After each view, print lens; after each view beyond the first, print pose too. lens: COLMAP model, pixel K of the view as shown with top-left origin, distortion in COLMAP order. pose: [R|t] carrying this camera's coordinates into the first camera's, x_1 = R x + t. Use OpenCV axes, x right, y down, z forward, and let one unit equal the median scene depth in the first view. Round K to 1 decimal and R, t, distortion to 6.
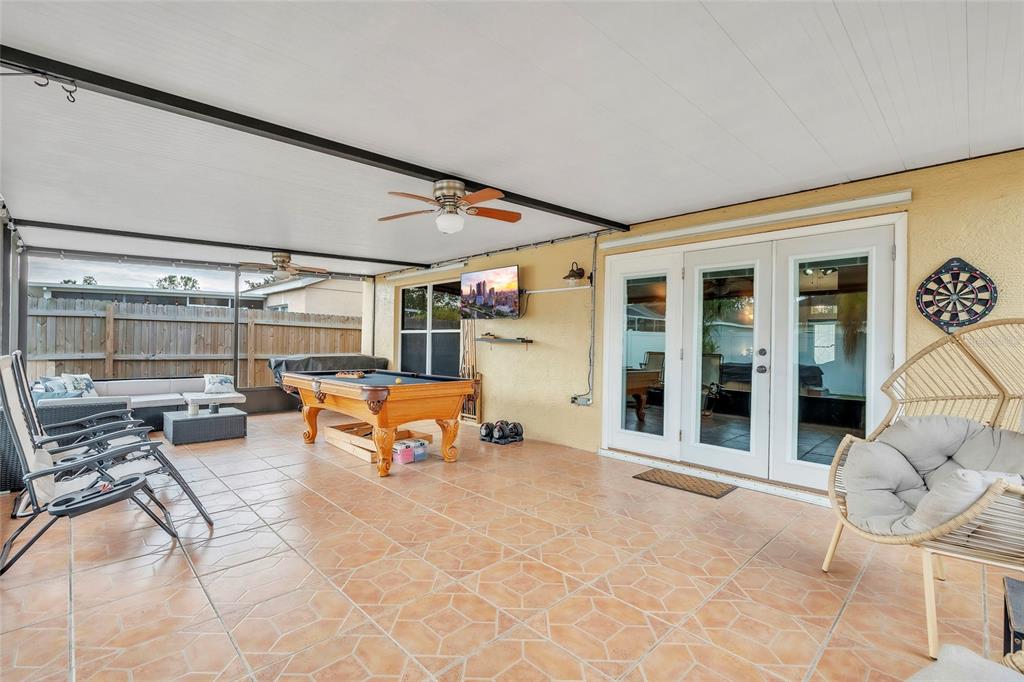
lens RADIAL K [[470.6, 0, 512.0], [0, 470.6, 341.0], [0, 0, 1]] dist [-0.001687, -0.000291]
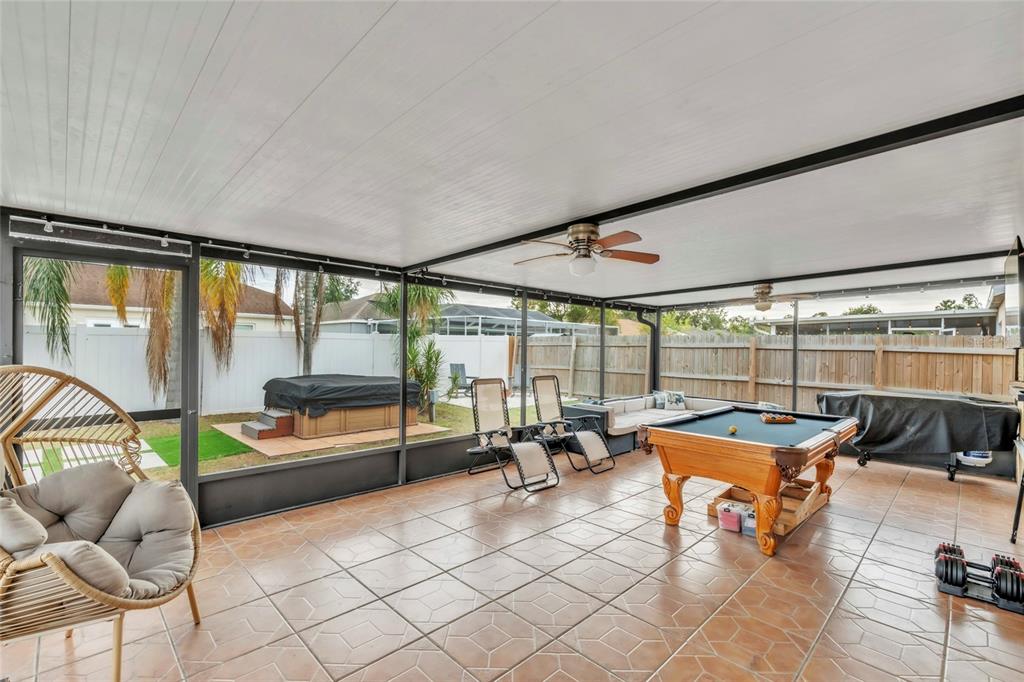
lens RADIAL K [[456.3, 0, 508.2], [0, 456.3, 342.9], [0, 0, 1]] dist [-0.002362, -0.000805]
pose [[0.030903, -0.023116, -0.999255, 0.314817], [-0.014961, 0.999610, -0.023587, -0.025108], [0.999410, 0.015678, 0.030545, 0.320849]]
